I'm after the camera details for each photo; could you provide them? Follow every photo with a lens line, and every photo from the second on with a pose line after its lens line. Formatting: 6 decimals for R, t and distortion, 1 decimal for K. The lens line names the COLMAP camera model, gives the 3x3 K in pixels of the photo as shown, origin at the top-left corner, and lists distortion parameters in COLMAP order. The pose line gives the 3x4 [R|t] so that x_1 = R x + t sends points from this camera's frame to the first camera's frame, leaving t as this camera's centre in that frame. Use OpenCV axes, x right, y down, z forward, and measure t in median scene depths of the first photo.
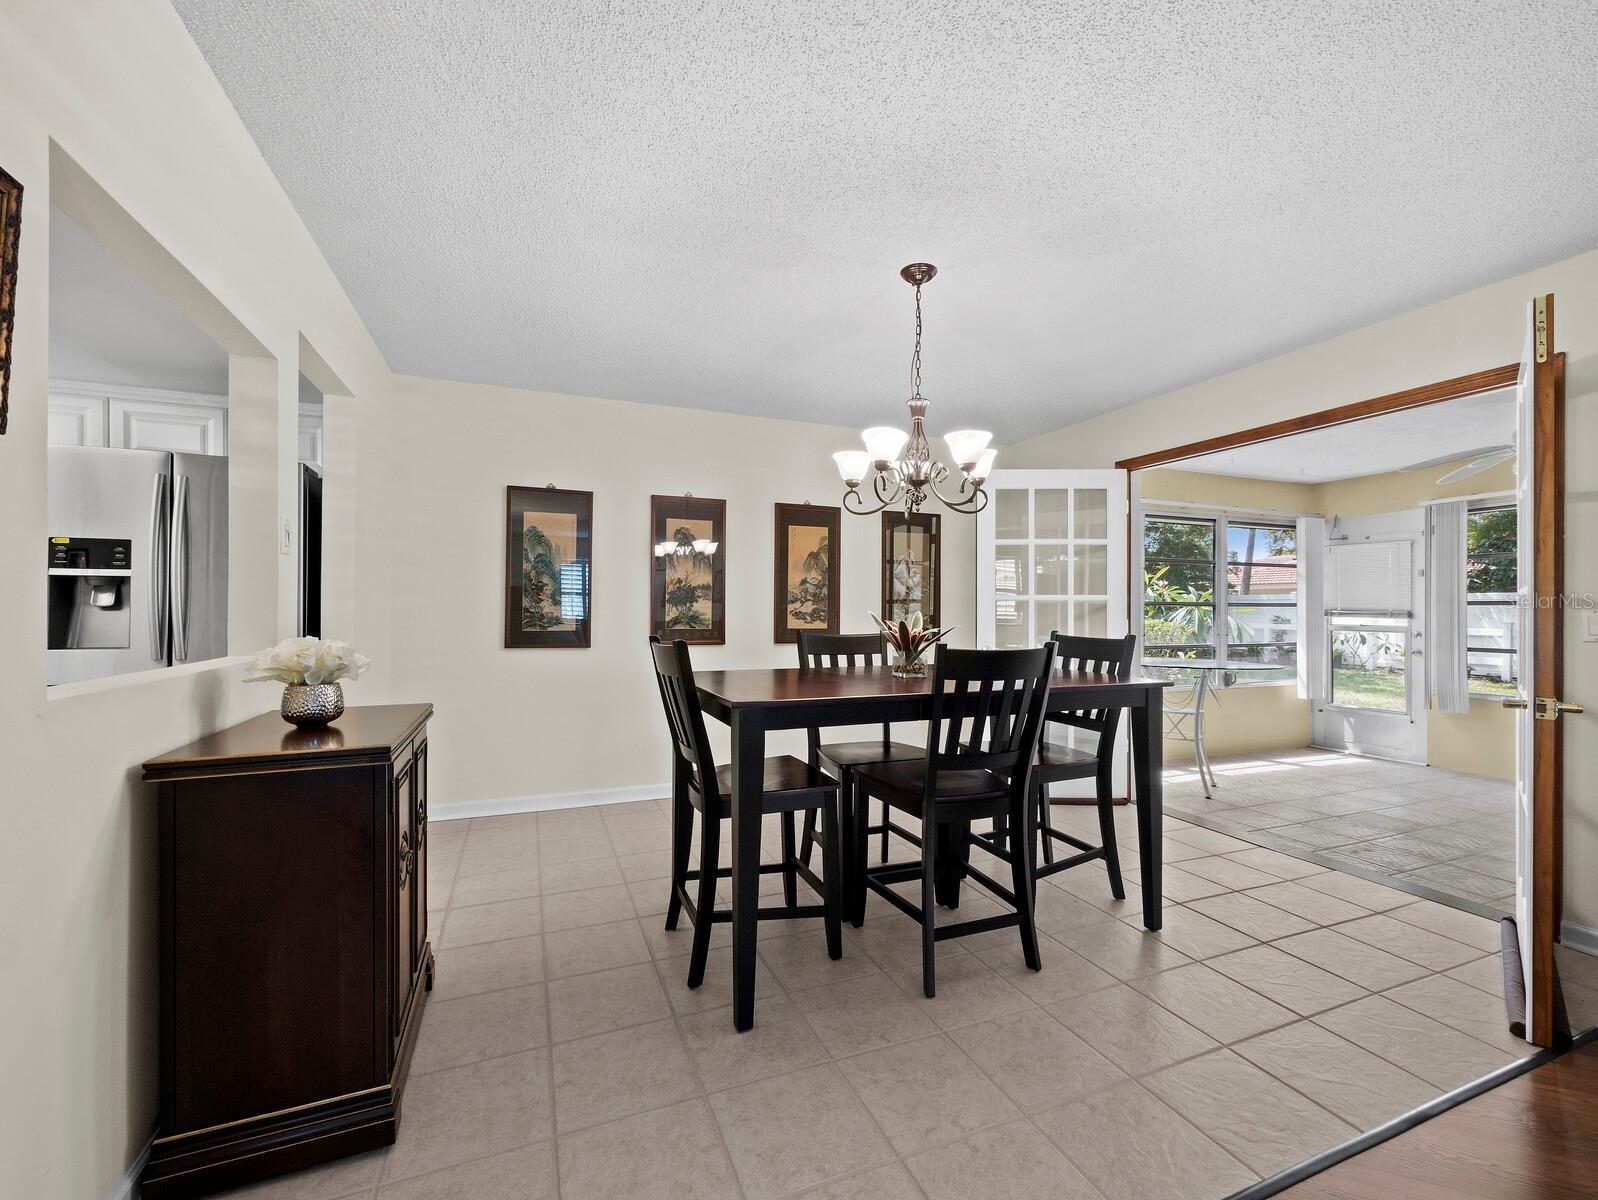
lens RADIAL K [[681.1, 0, 810.8], [0, 681.1, 607.4], [0, 0, 1]] dist [0.000128, 0.000459]
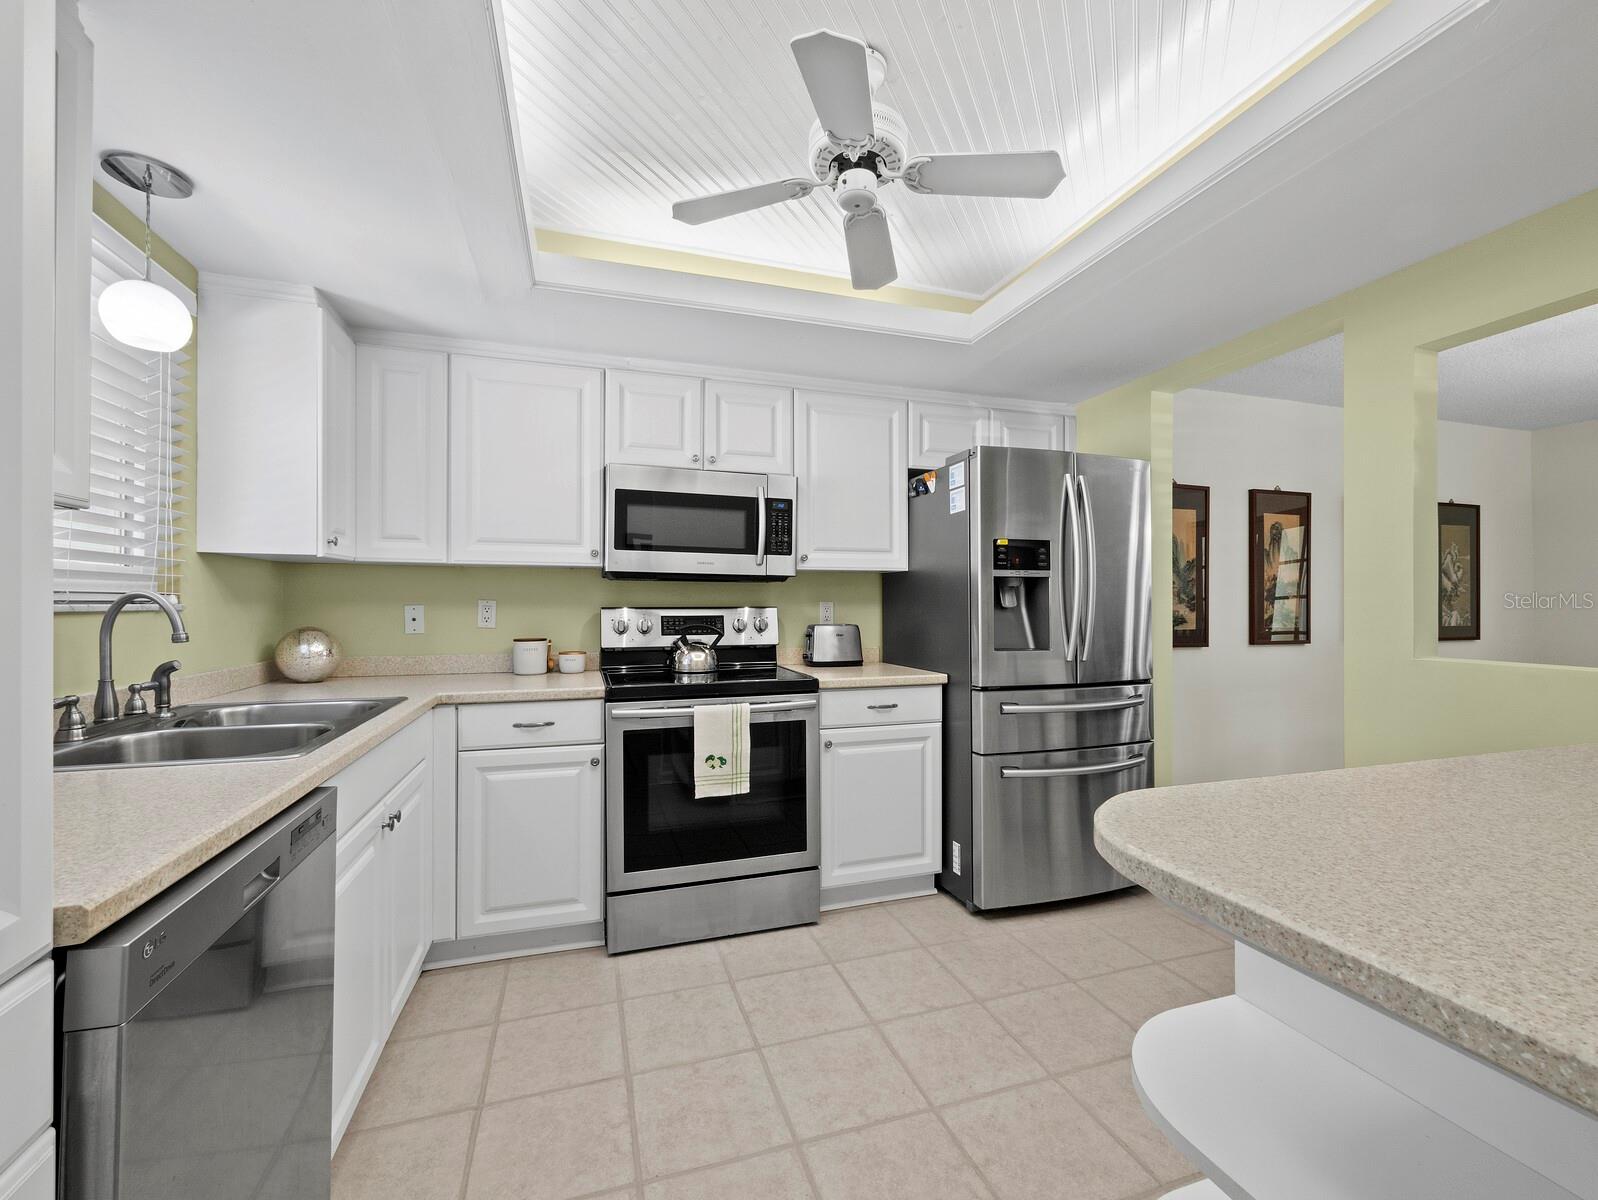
lens RADIAL K [[681.1, 0, 814.7], [0, 681.1, 599.7], [0, 0, 1]] dist [0.000128, 0.000459]
pose [[0.997168, -0.003851, -0.075114, -0.961533], [0.003561, 0.999986, -0.003991, -0.007627], [0.075128, 0.003713, 0.997167, -0.011042]]
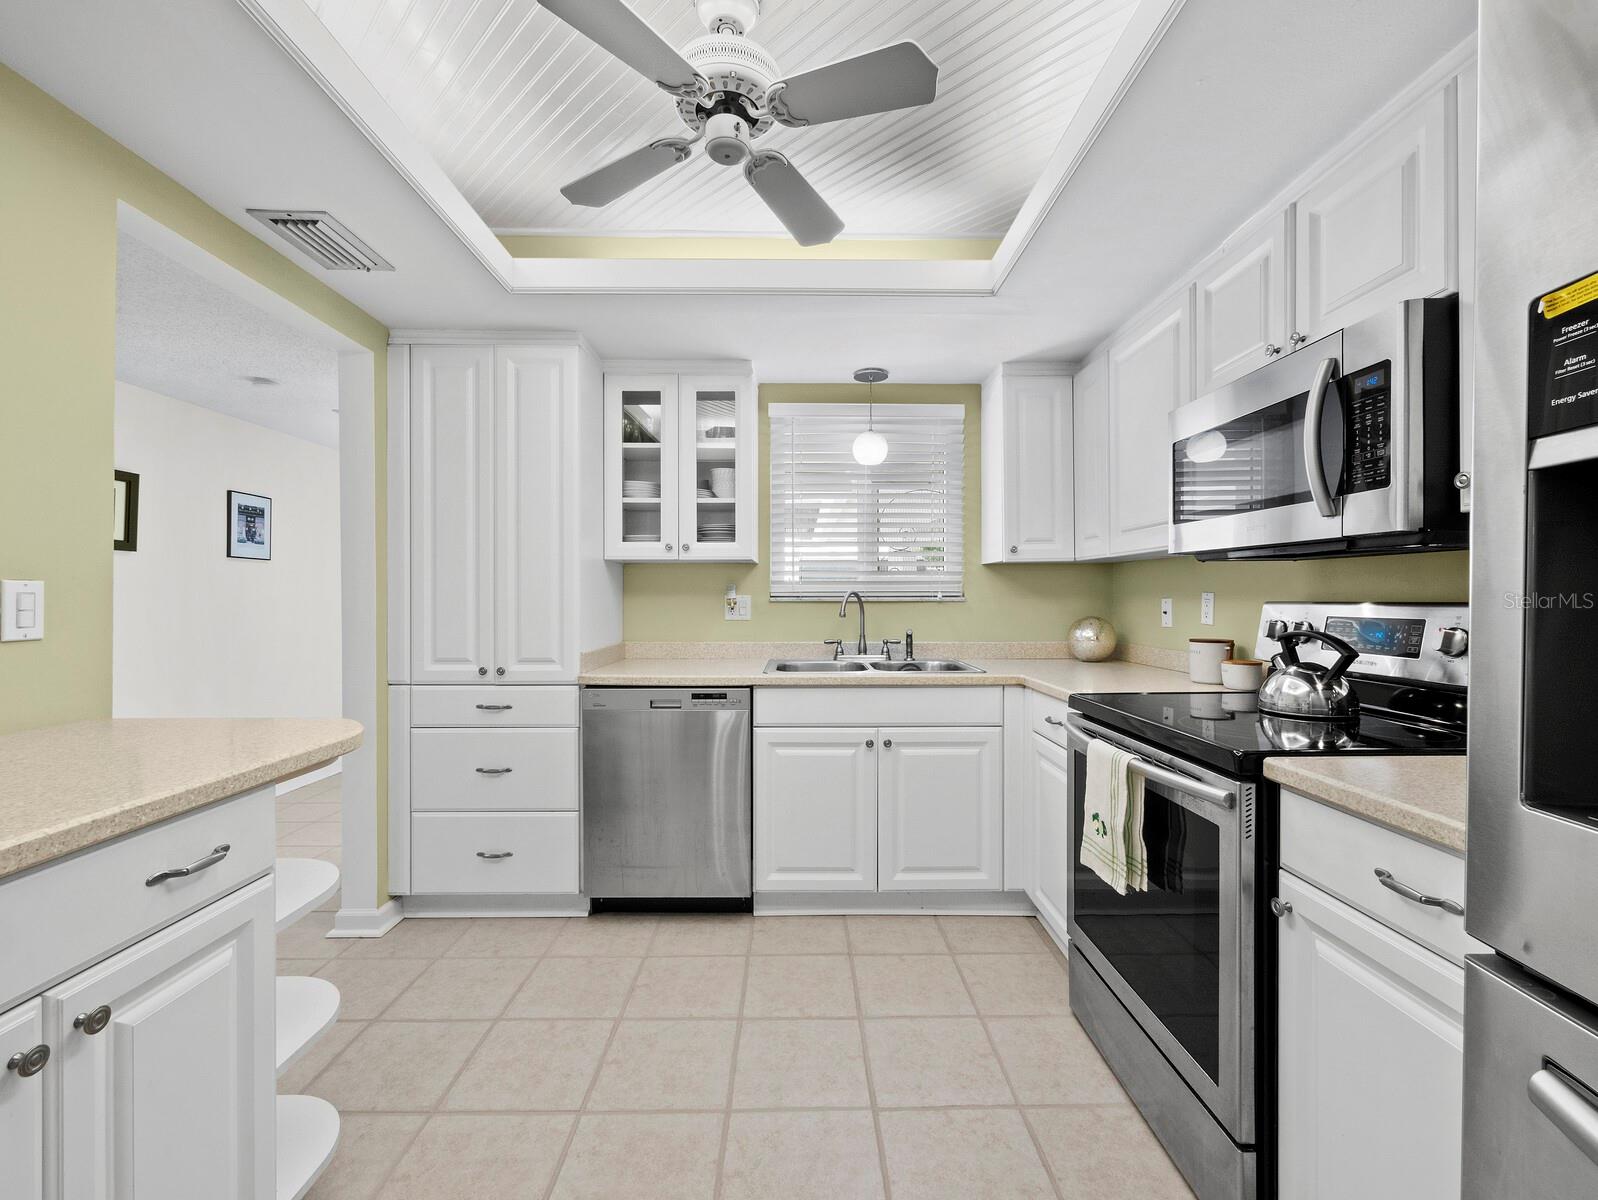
lens RADIAL K [[681.1, 0, 803.2], [0, 681.1, 601.2], [0, 0, 1]] dist [0.000128, 0.000459]
pose [[-0.374788, 0.001485, -0.927110, -0.605840], [0.001966, 0.999998, 0.000807, -0.003890], [0.927109, -0.001520, -0.374790, 0.636938]]
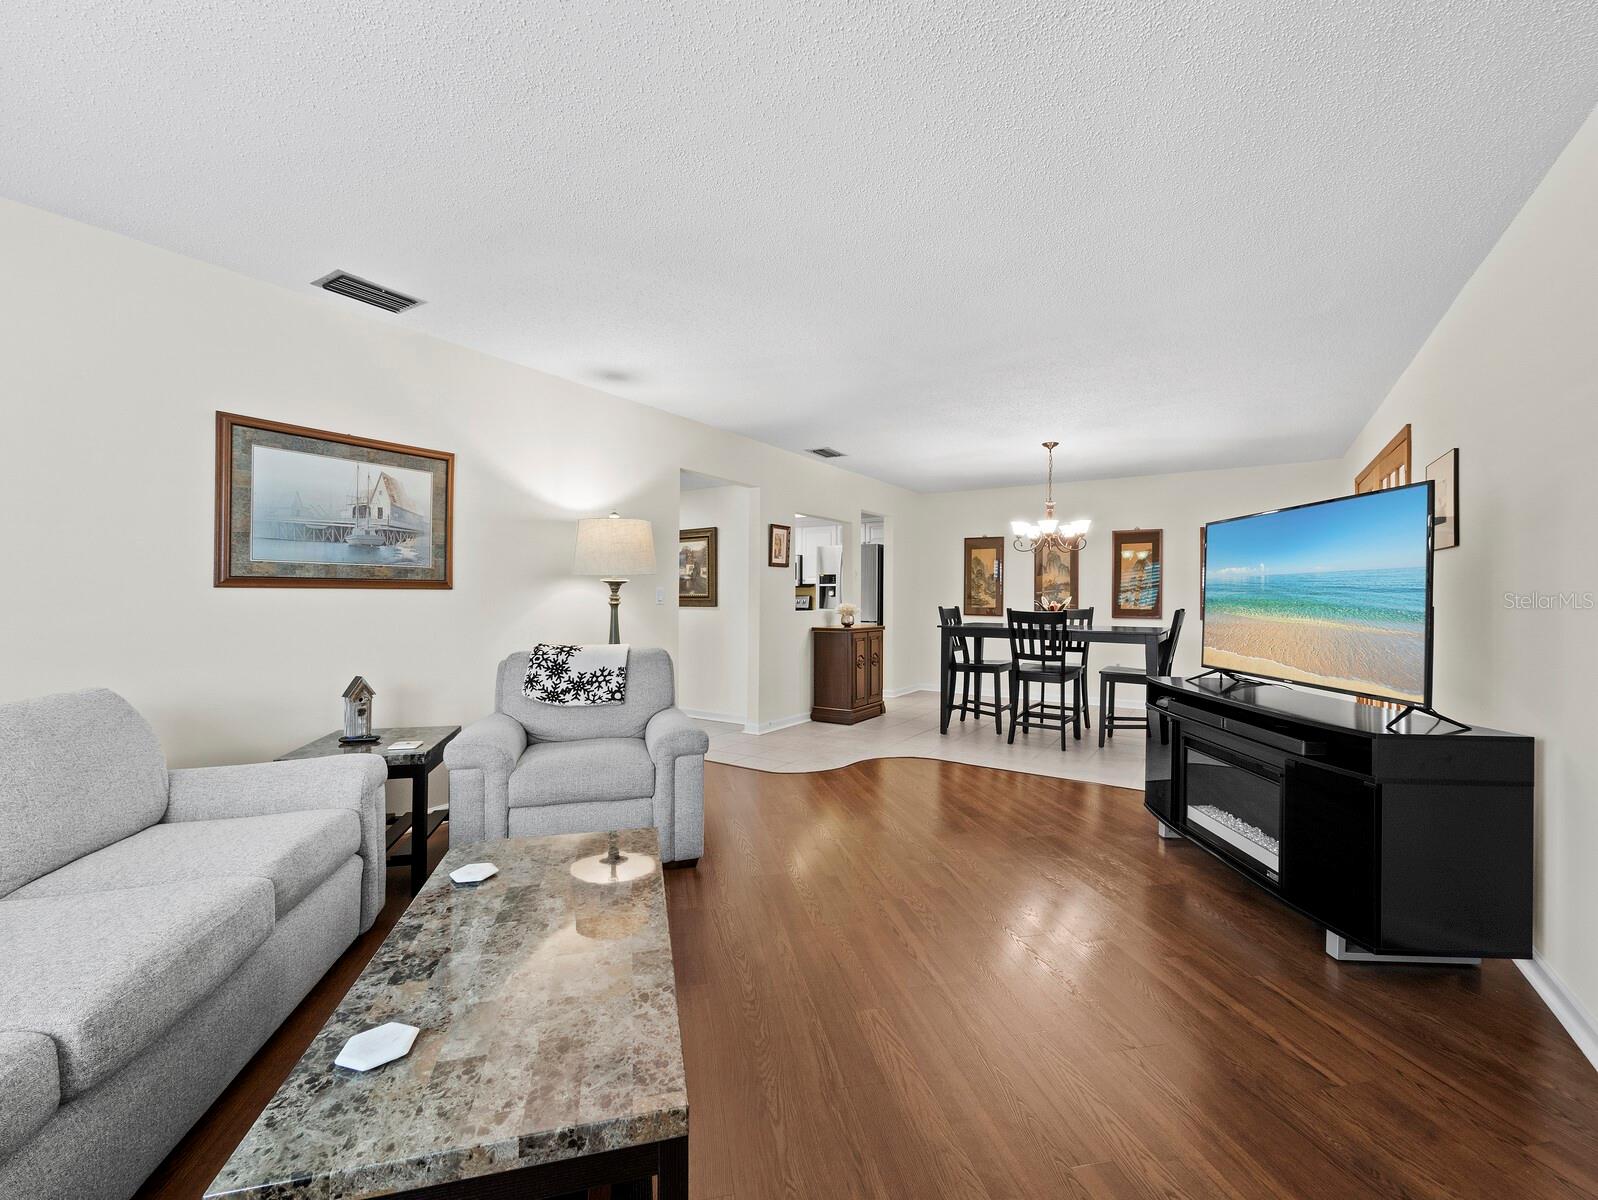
lens RADIAL K [[681.1, 0, 799.9], [0, 681.1, 591.4], [0, 0, 1]] dist [0.000128, 0.000459]
pose [[0.558351, -0.007181, -0.829574, 1.162980], [0.000034, 0.999963, -0.008633, 0.005418], [0.829605, 0.004792, 0.558330, -0.690606]]
